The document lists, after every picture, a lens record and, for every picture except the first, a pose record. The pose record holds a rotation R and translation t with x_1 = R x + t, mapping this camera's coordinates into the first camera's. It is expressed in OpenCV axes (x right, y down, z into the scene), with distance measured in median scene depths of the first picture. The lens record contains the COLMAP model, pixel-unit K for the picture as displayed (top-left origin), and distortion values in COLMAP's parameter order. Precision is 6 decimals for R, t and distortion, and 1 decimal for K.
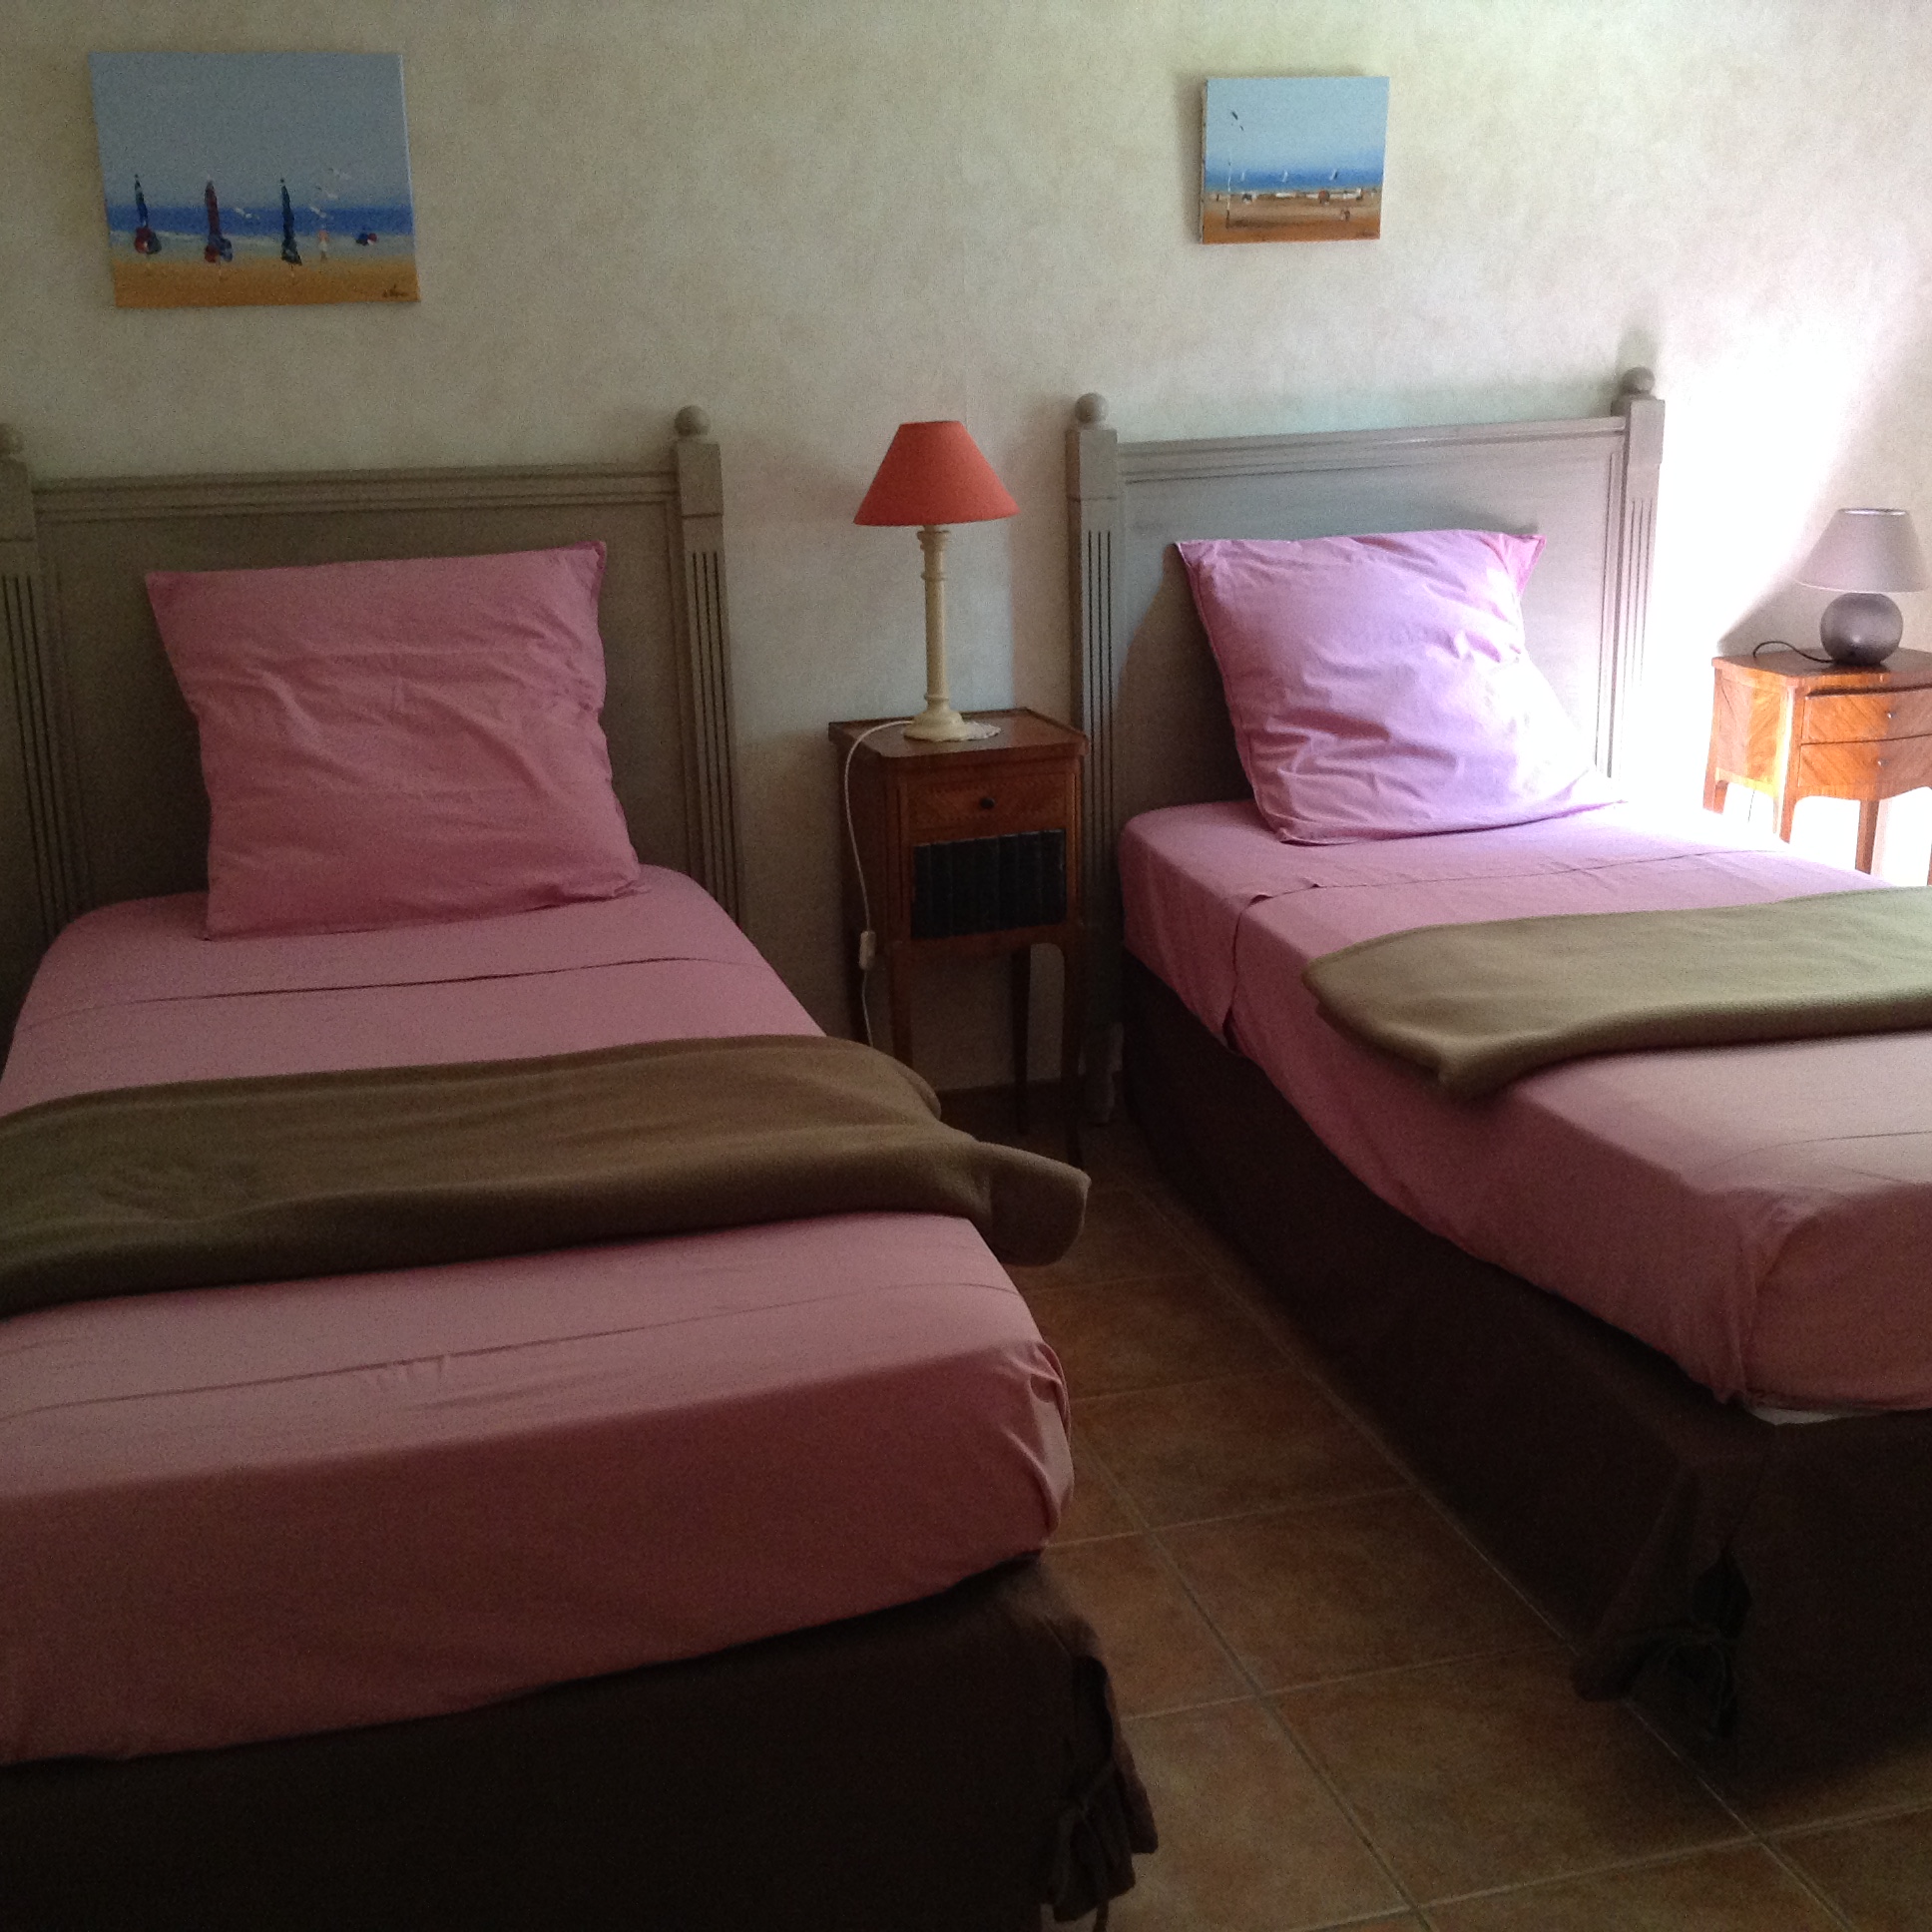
lens RADIAL K [[2230.2, 0, 966.0], [0, 2230.2, 966.0], [0, 0, 1]] dist [0.099860, -0.358479]
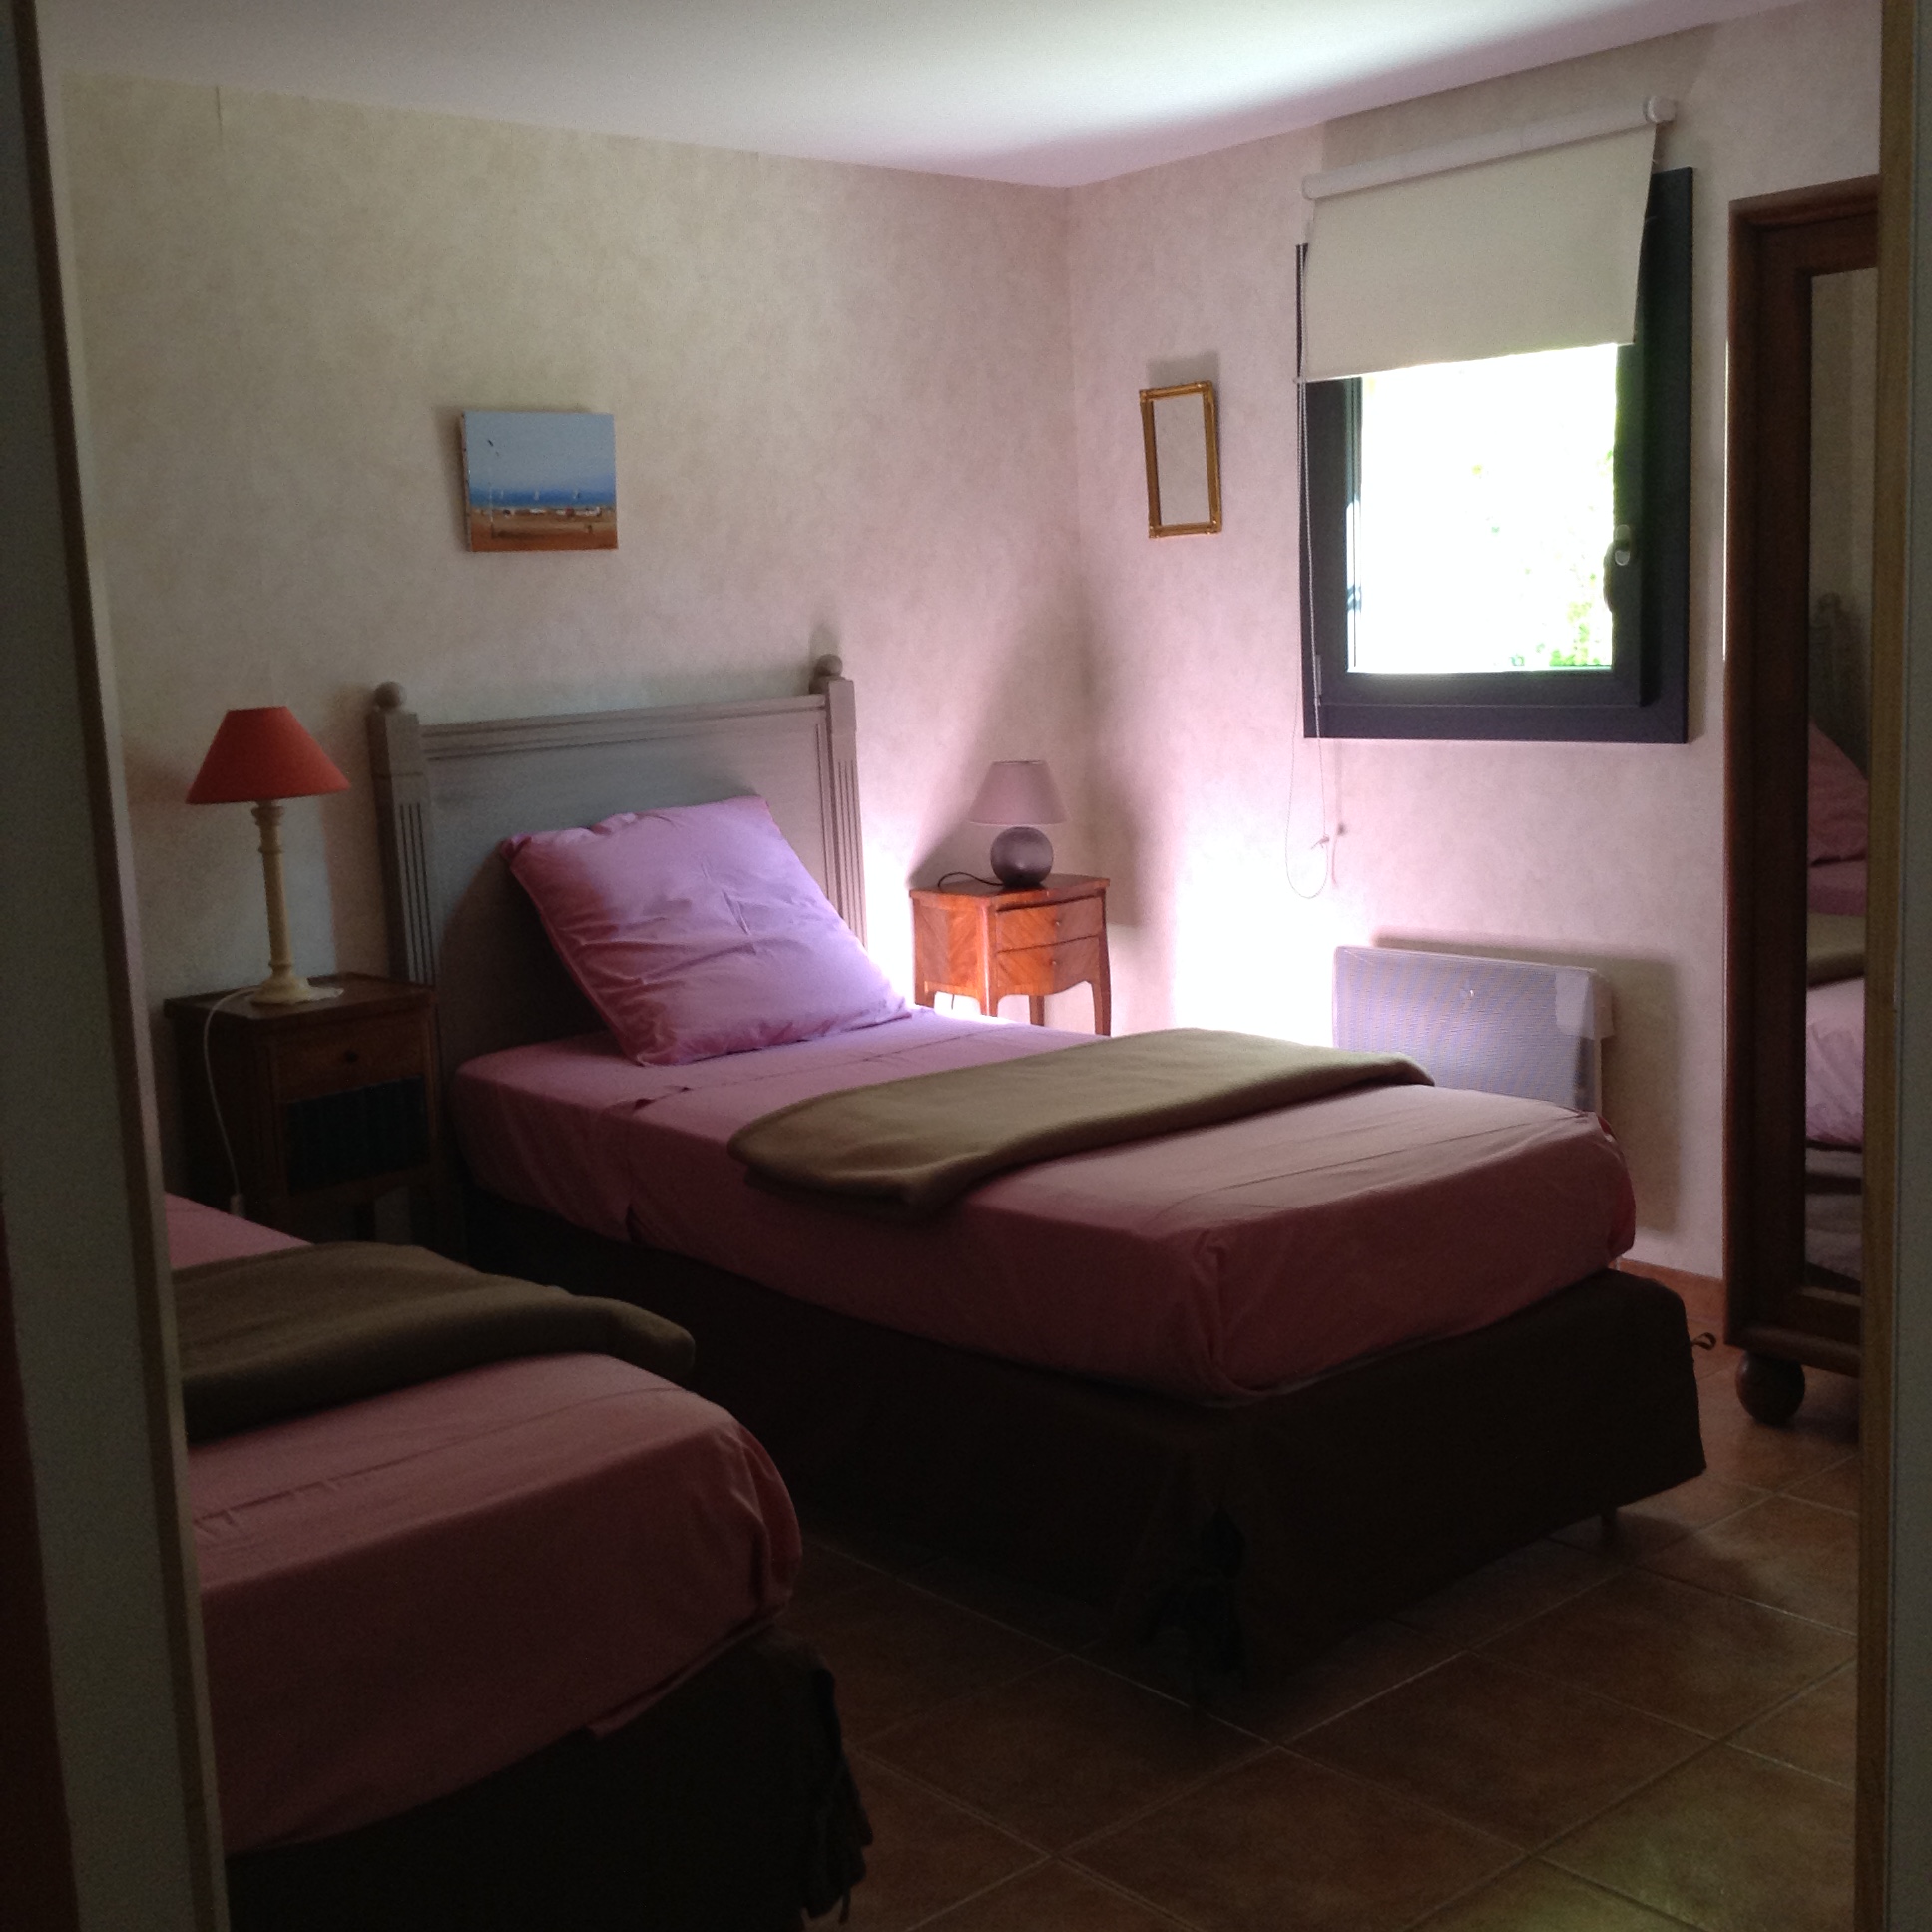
lens RADIAL K [[2304.7, 0, 966.0], [0, 2304.7, 966.0], [0, 0, 1]] dist [-0.009310, 0.026293]
pose [[0.884374, -0.077188, 0.460353, -0.221906], [0.145804, 0.982566, -0.115352, 0.050946], [-0.443423, 0.169135, 0.880210, -0.089437]]
